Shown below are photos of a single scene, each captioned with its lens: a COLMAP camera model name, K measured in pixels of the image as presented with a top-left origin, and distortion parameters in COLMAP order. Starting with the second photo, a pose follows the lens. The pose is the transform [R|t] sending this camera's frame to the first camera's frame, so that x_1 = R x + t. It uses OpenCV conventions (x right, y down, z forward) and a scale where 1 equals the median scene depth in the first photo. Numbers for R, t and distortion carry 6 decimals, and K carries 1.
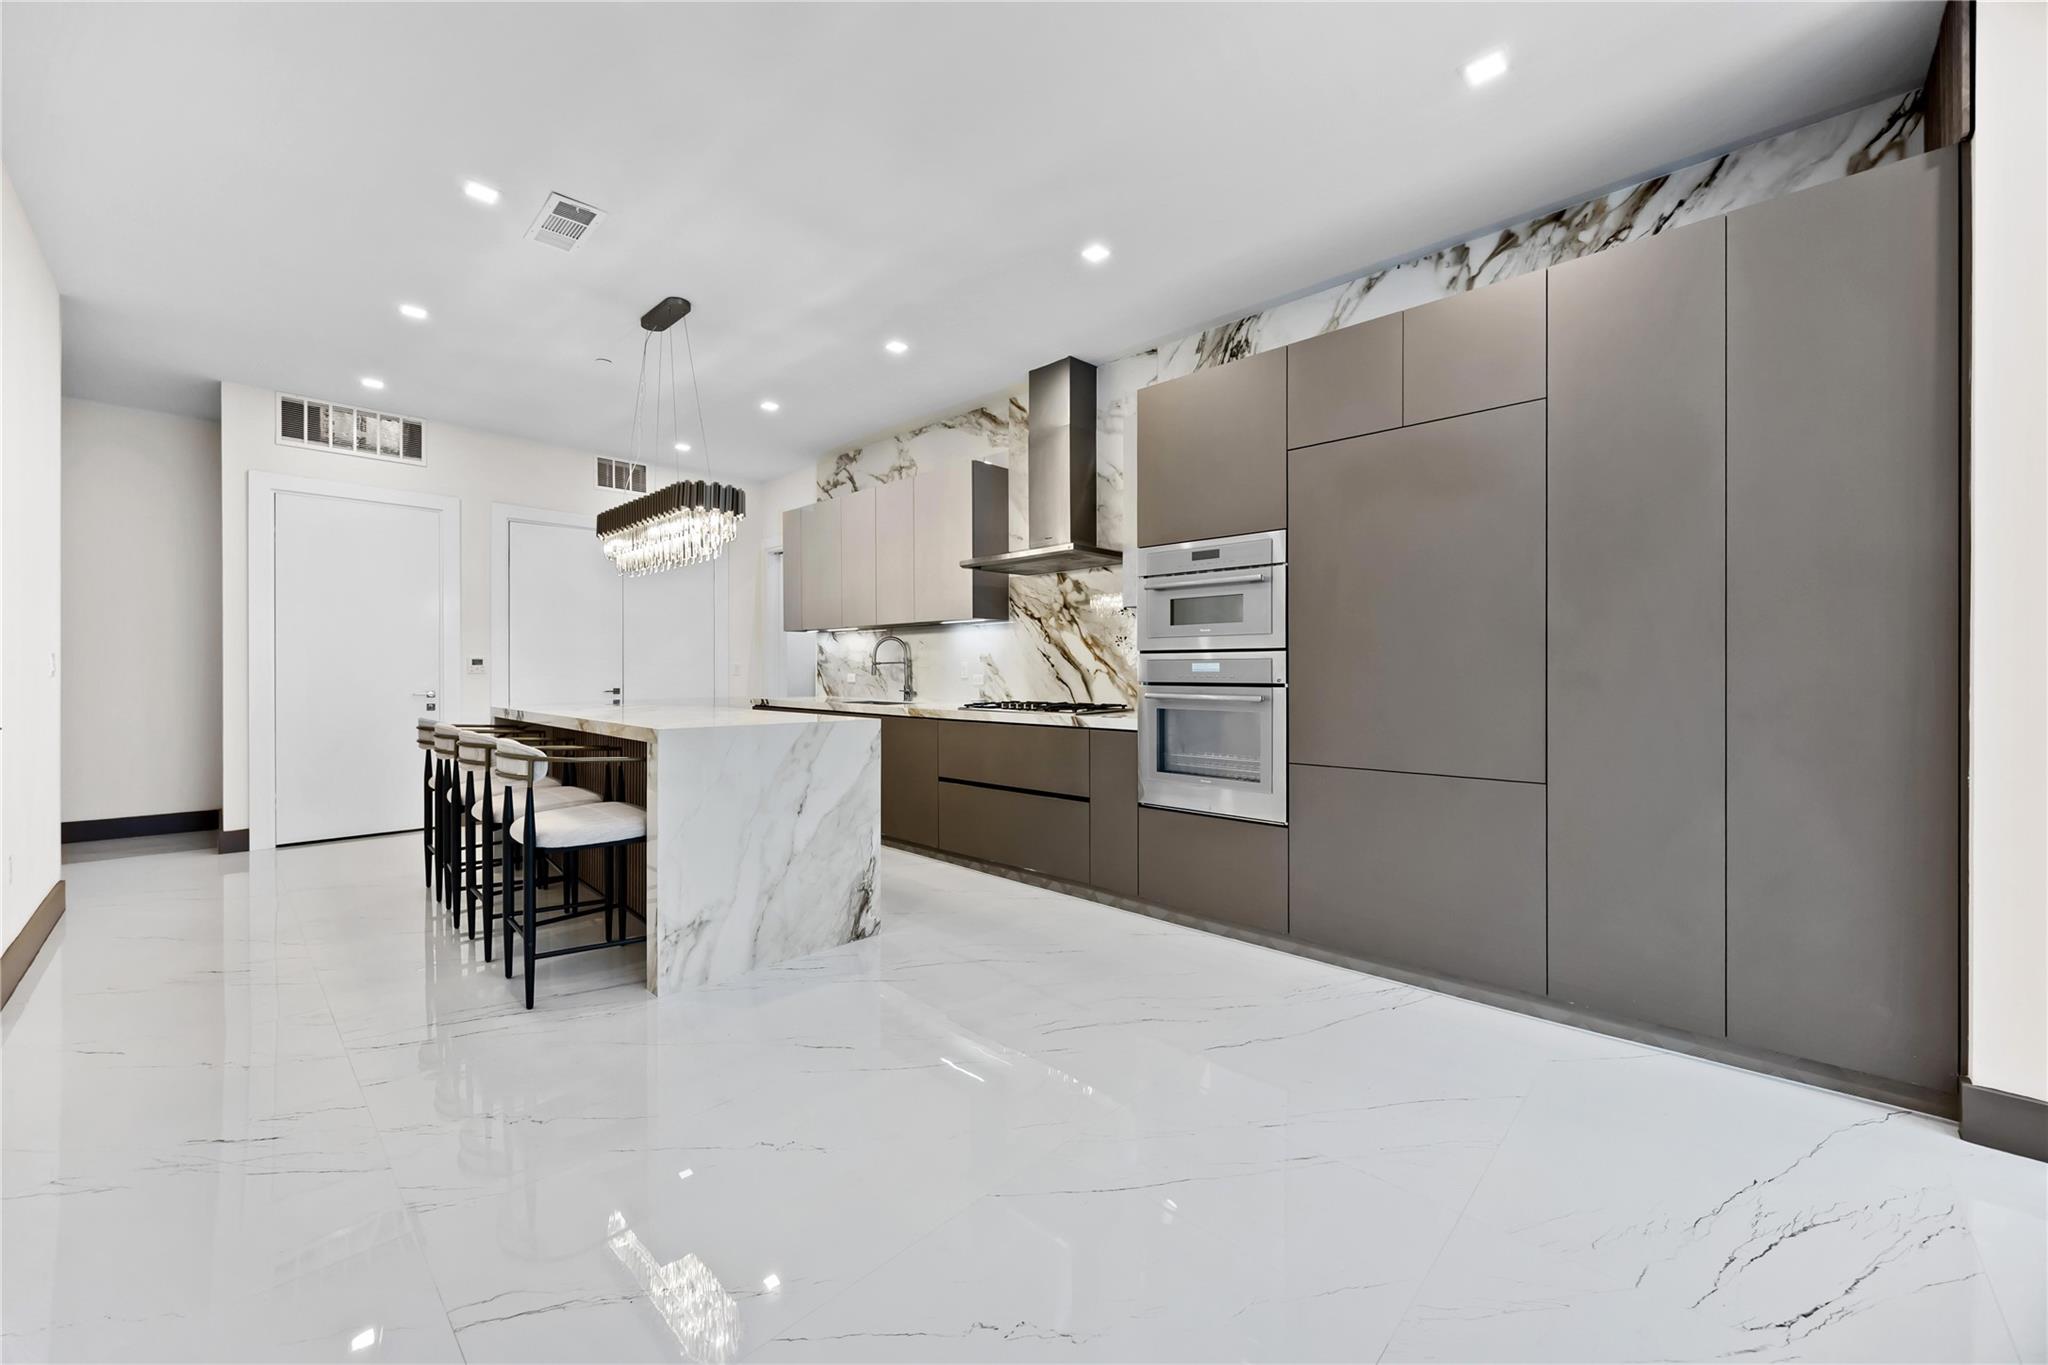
lens RADIAL K [[770.6, 0, 1013.5], [0, 770.6, 681.2], [0, 0, 1]] dist [-0.000077, -0.000012]
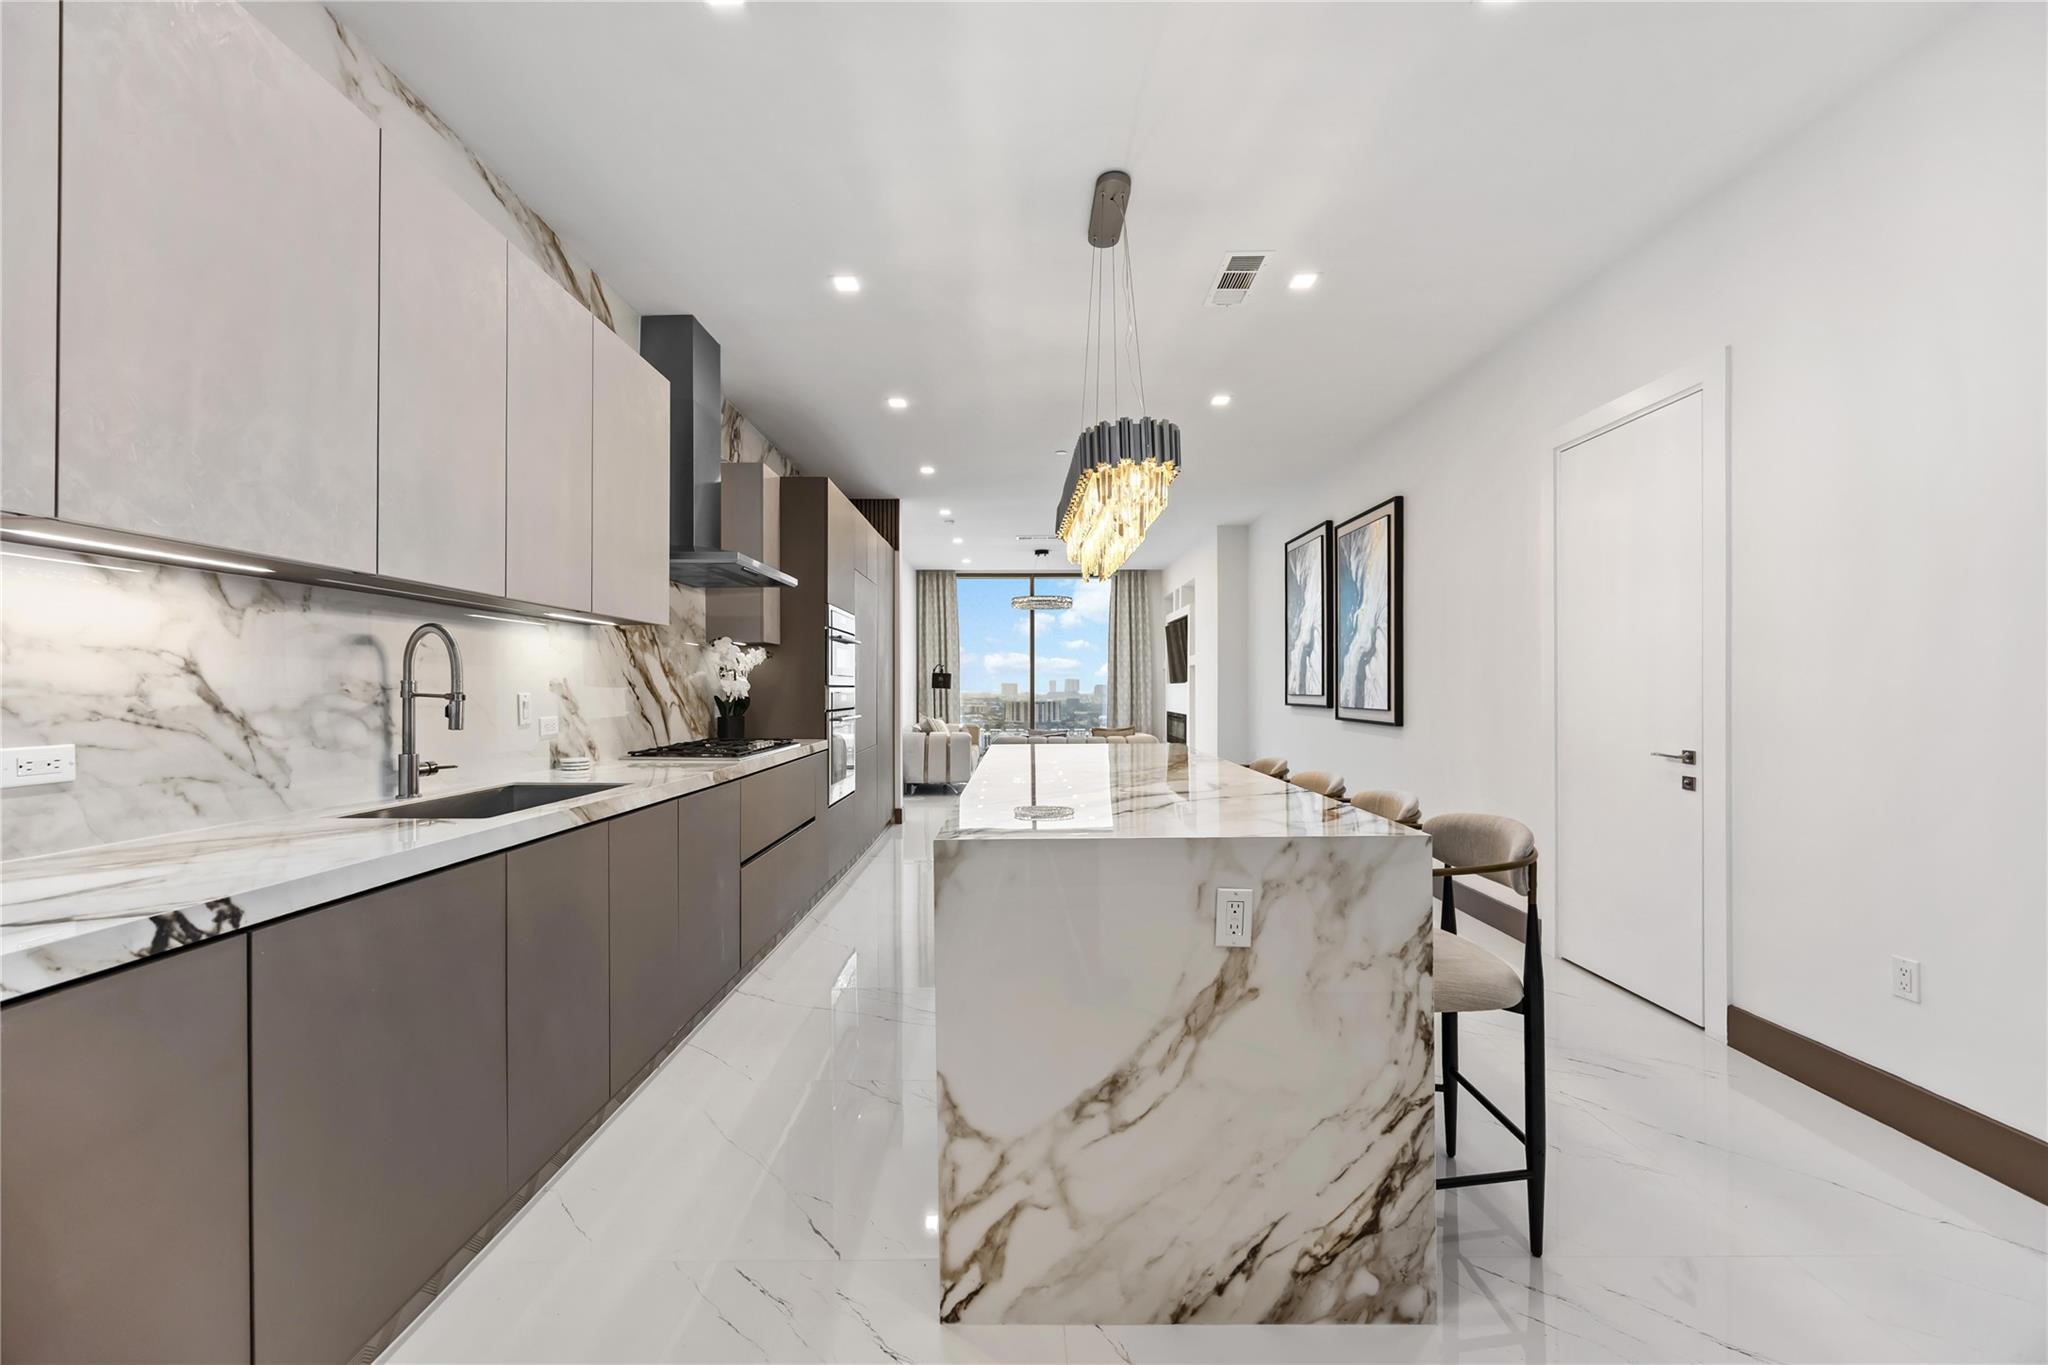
lens RADIAL K [[778.3, 0, 1013.5], [0, 778.3, 674.8], [0, 0, 1]] dist [-0.001097, 0.000001]
pose [[-0.688926, 0.011065, 0.724748, -0.821780], [0.007218, 0.999939, -0.008405, -0.037634], [-0.724796, -0.000560, -0.688963, 1.407538]]
